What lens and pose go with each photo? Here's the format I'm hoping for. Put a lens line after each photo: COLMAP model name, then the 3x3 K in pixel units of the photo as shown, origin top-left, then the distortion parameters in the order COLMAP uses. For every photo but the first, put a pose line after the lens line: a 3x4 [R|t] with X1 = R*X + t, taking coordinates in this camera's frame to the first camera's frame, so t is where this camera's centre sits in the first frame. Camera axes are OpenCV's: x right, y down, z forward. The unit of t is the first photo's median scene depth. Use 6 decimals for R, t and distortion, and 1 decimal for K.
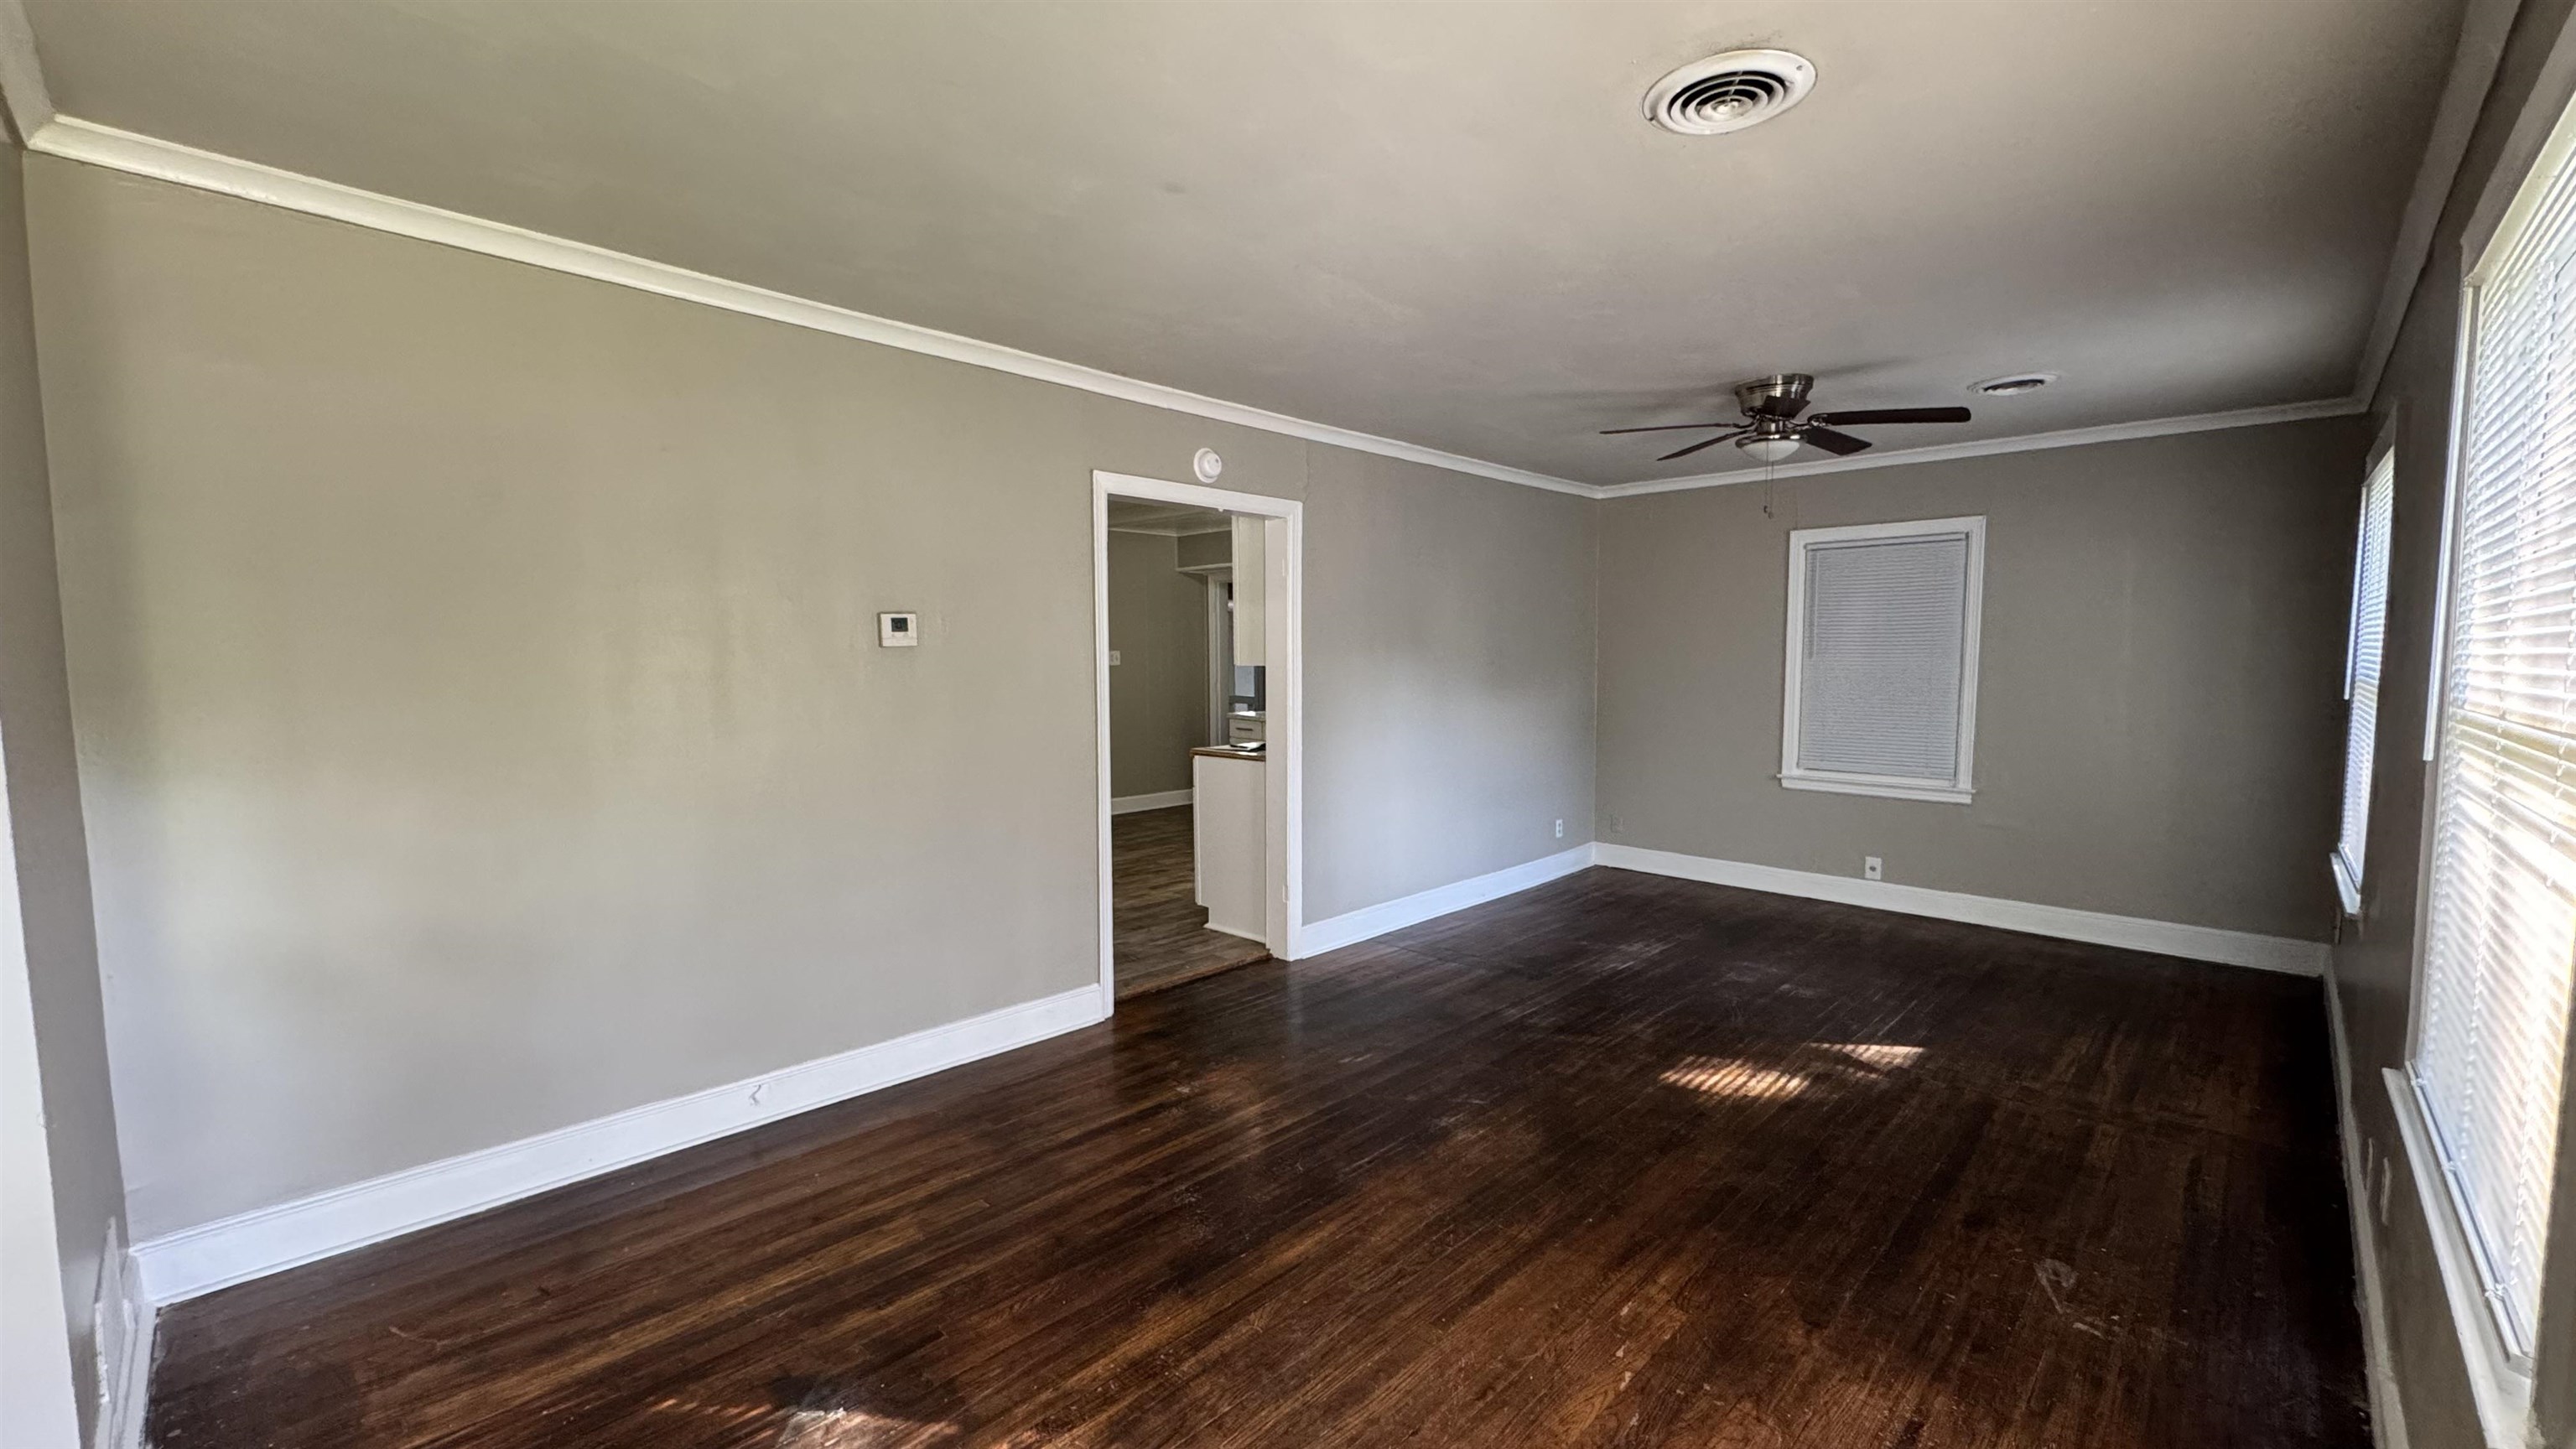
lens RADIAL K [[1025.5, 0, 1286.5], [0, 1025.5, 731.3], [0, 0, 1]] dist [0.000904, -0.000108]
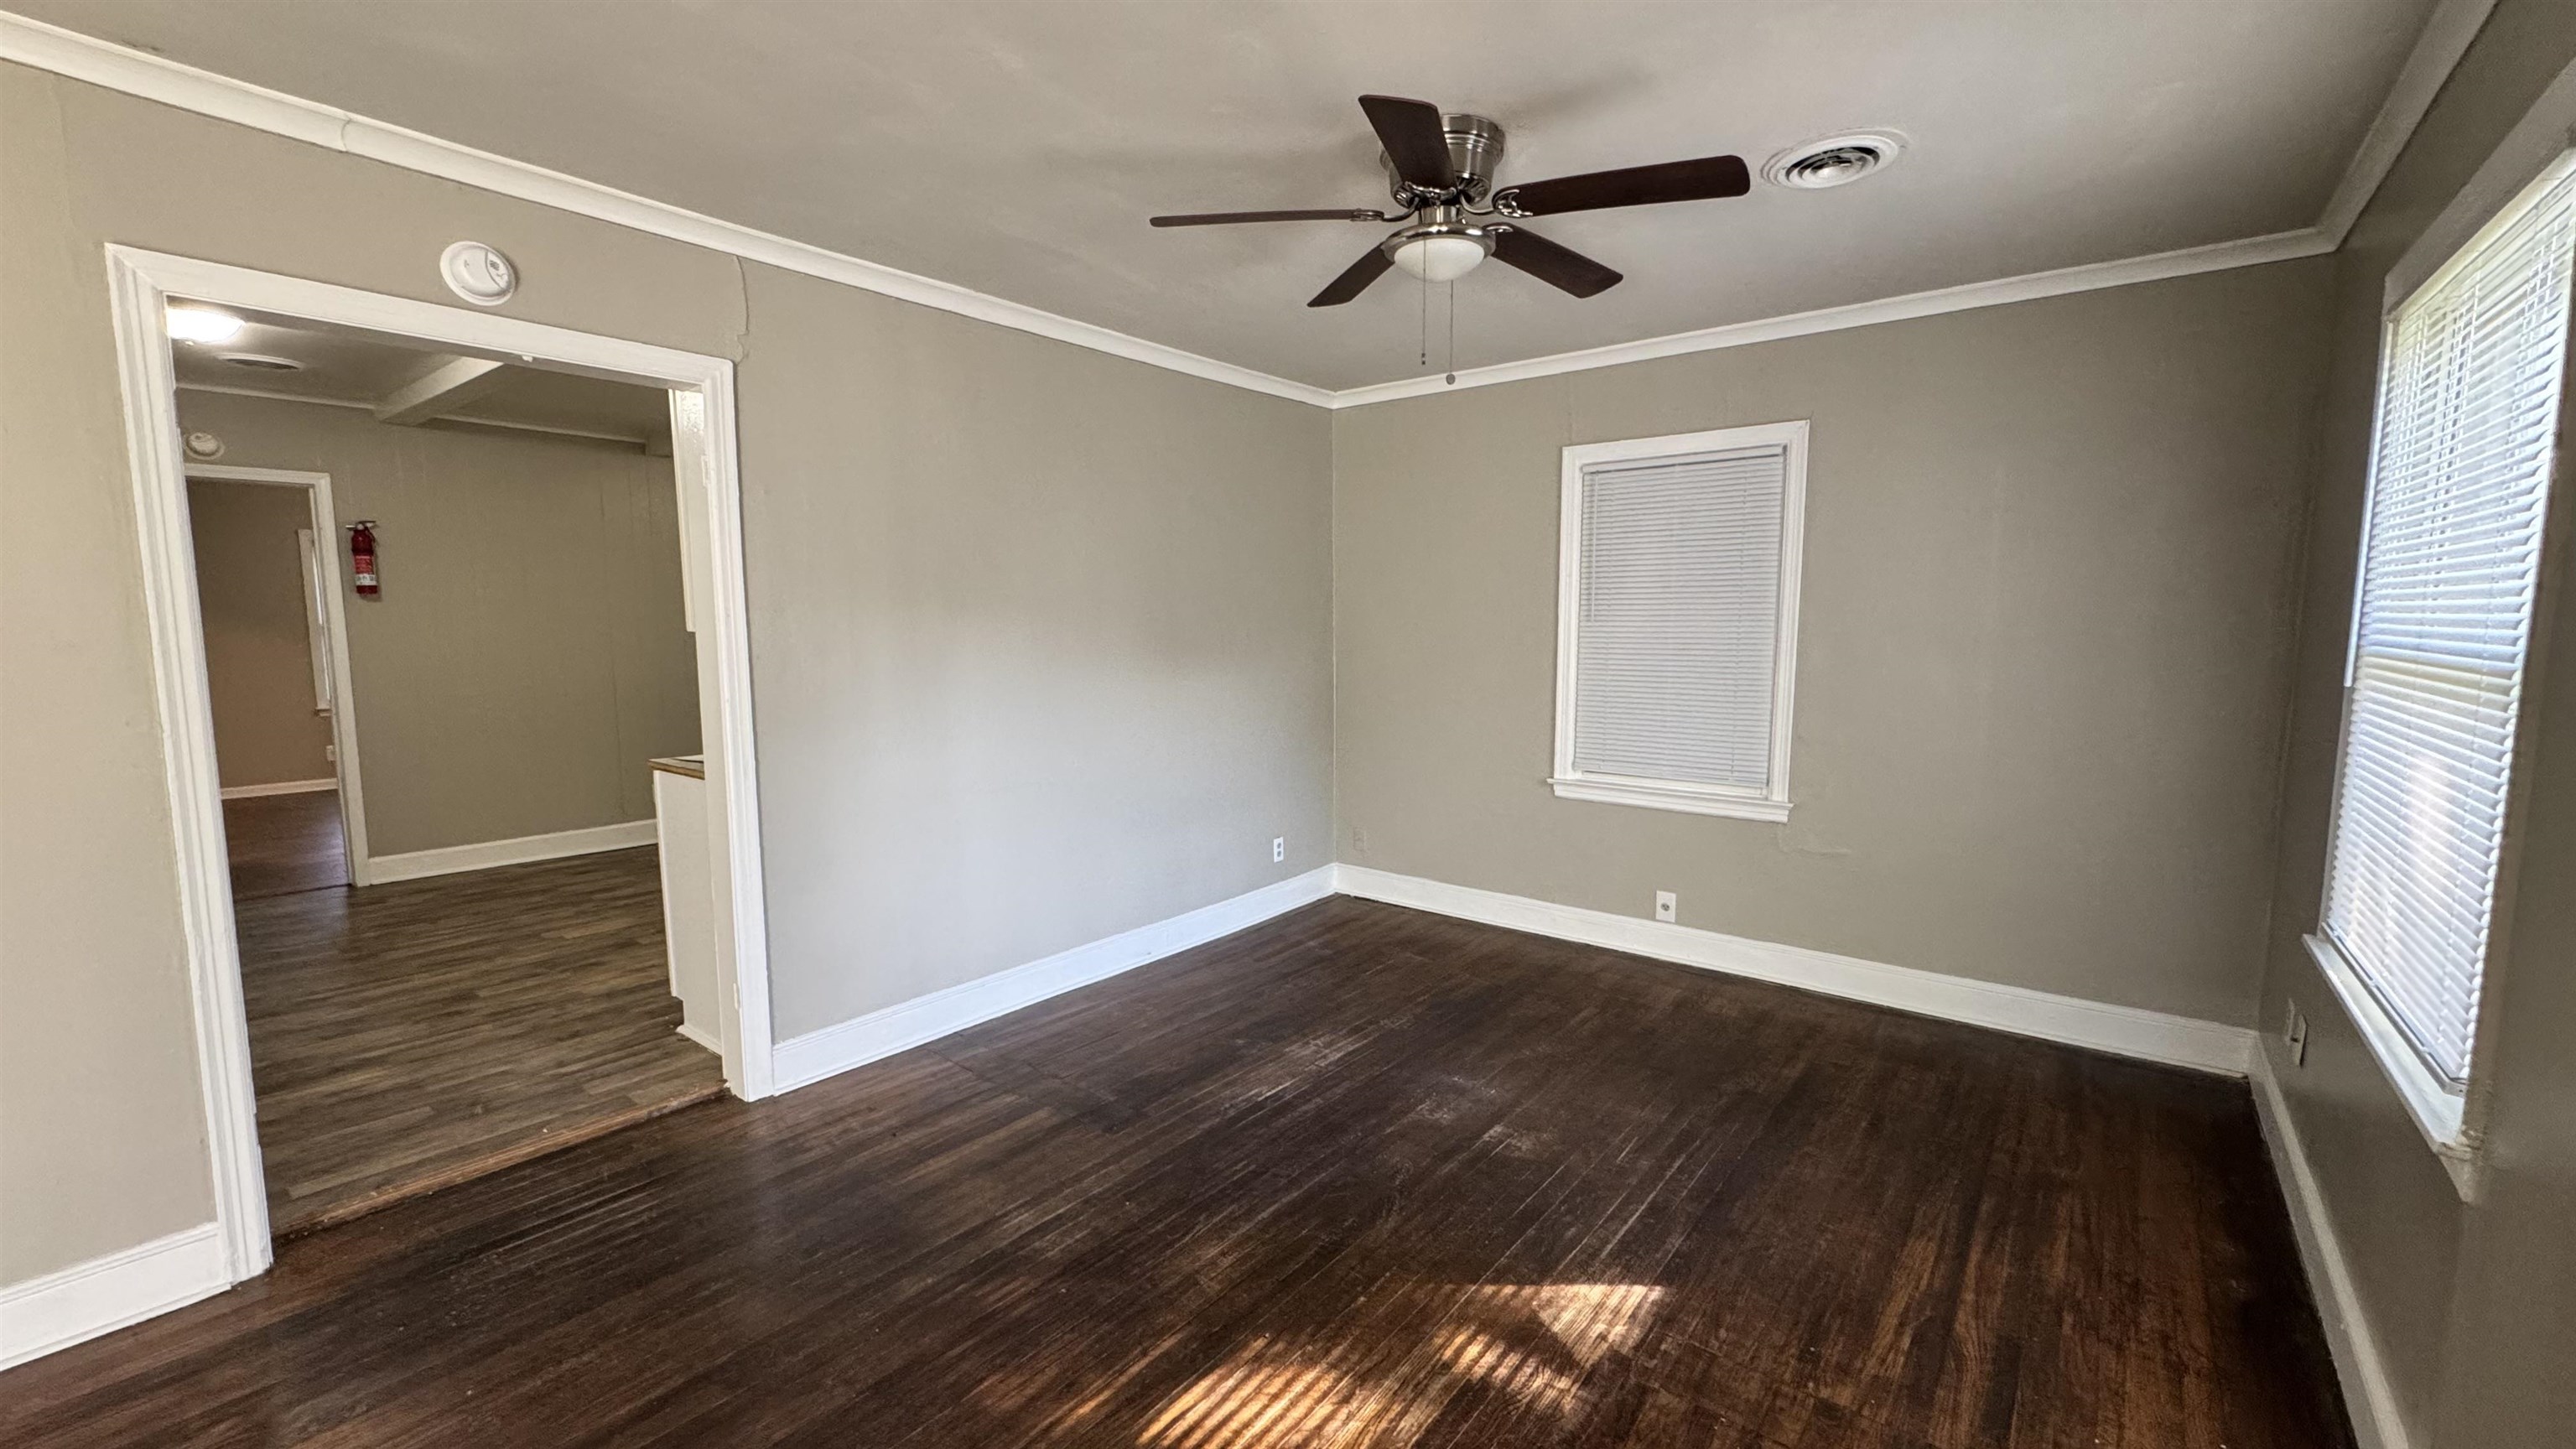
lens RADIAL K [[1025.5, 0, 1286.5], [0, 1025.5, 731.3], [0, 0, 1]] dist [0.000904, -0.000108]
pose [[0.995266, -0.008703, 0.096797, 0.307237], [0.005684, 0.999490, 0.031414, -0.023608], [-0.097021, -0.030715, 0.994808, 0.394505]]
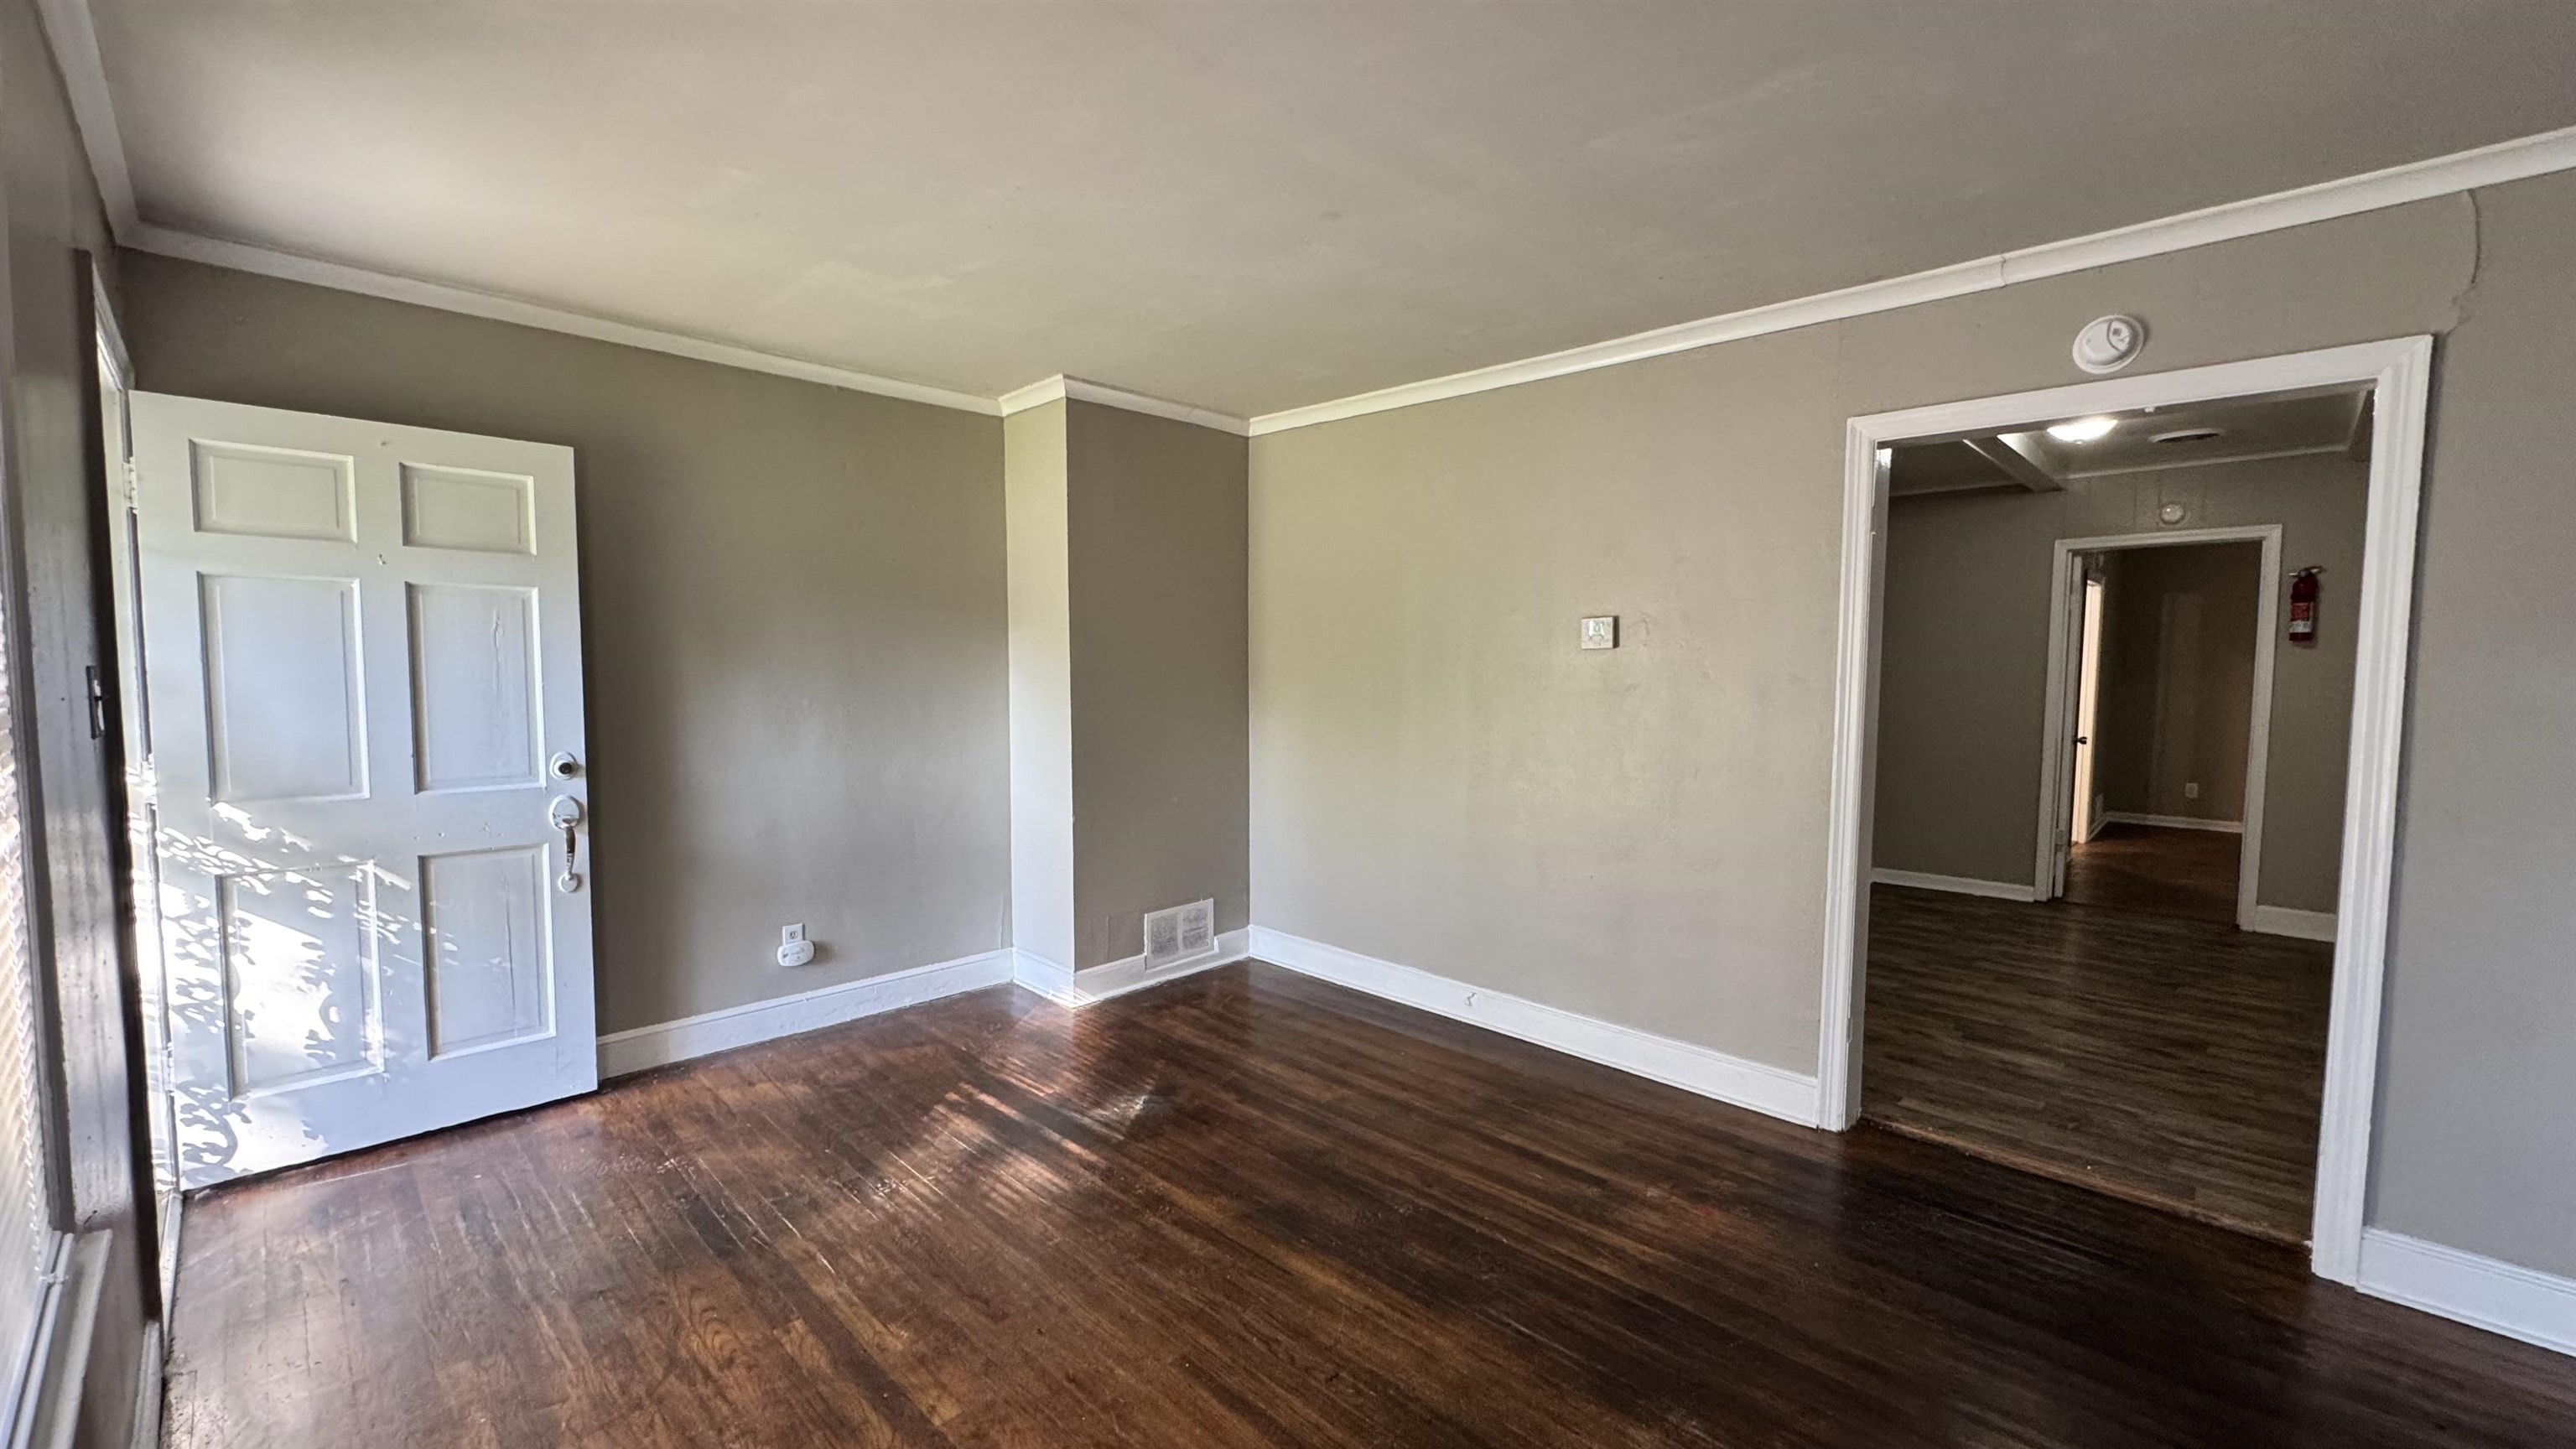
lens RADIAL K [[1037.2, 0, 1301.3], [0, 1037.2, 728.5], [0, 0, 1]] dist [0.000945, 0.000089]
pose [[0.002056, 0.065075, -0.997878, 0.550362], [-0.082520, 0.994488, 0.064684, -0.034969], [0.996587, 0.082212, 0.007415, 0.548805]]
